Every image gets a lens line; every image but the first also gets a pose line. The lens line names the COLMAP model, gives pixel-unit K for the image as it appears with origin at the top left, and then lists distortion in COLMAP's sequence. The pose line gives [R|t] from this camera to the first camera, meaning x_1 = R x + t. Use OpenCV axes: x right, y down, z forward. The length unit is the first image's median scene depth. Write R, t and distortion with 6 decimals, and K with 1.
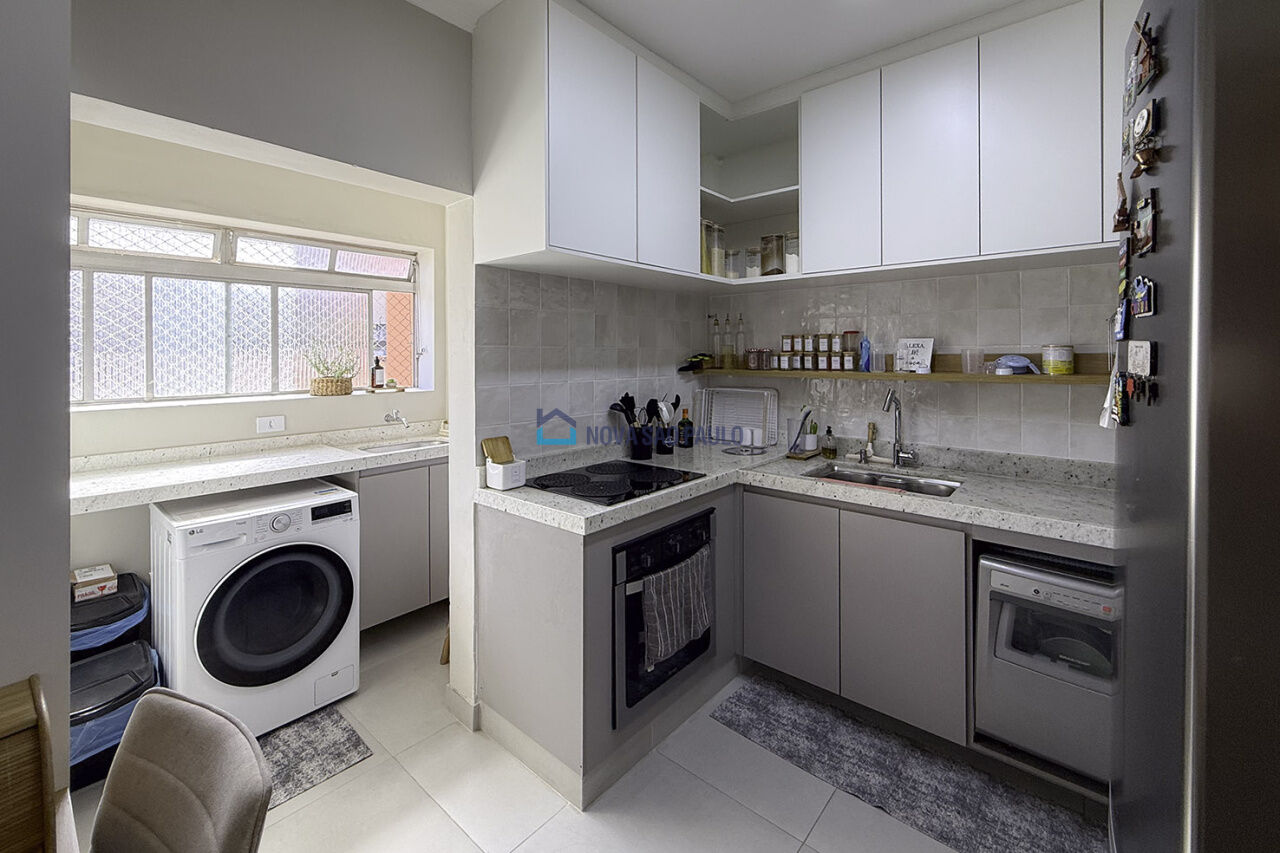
lens RADIAL K [[535.4, 0, 637.6], [0, 535.4, 353.7], [0, 0, 1]] dist [0.000549, -0.000201]
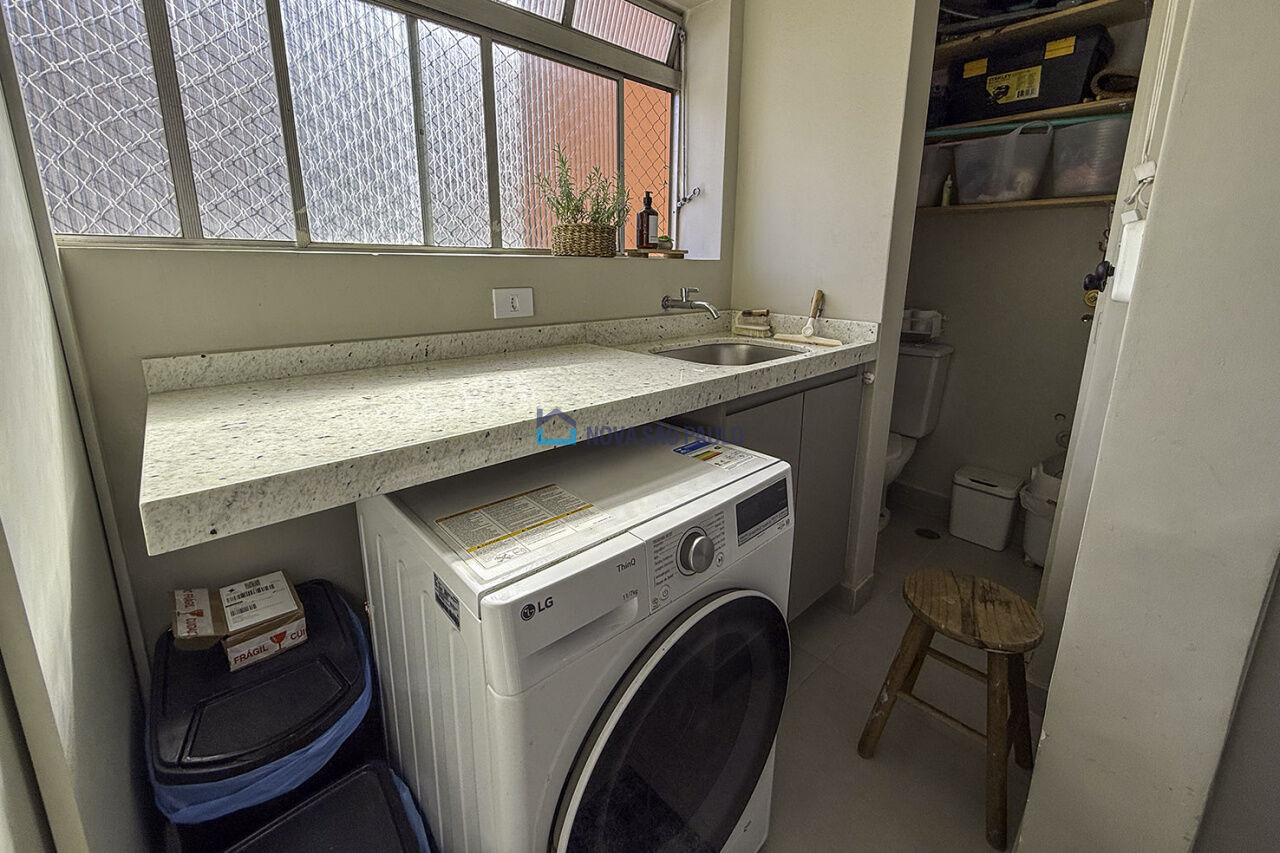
lens RADIAL K [[512.4, 0, 641.1], [0, 512.4, 372.2], [0, 0, 1]] dist [0.000890, 0.000421]
pose [[0.993015, 0.039232, -0.111270, -0.565532], [-0.014525, 0.976573, 0.214696, 0.099646], [0.117087, -0.211580, 0.970322, 0.571135]]
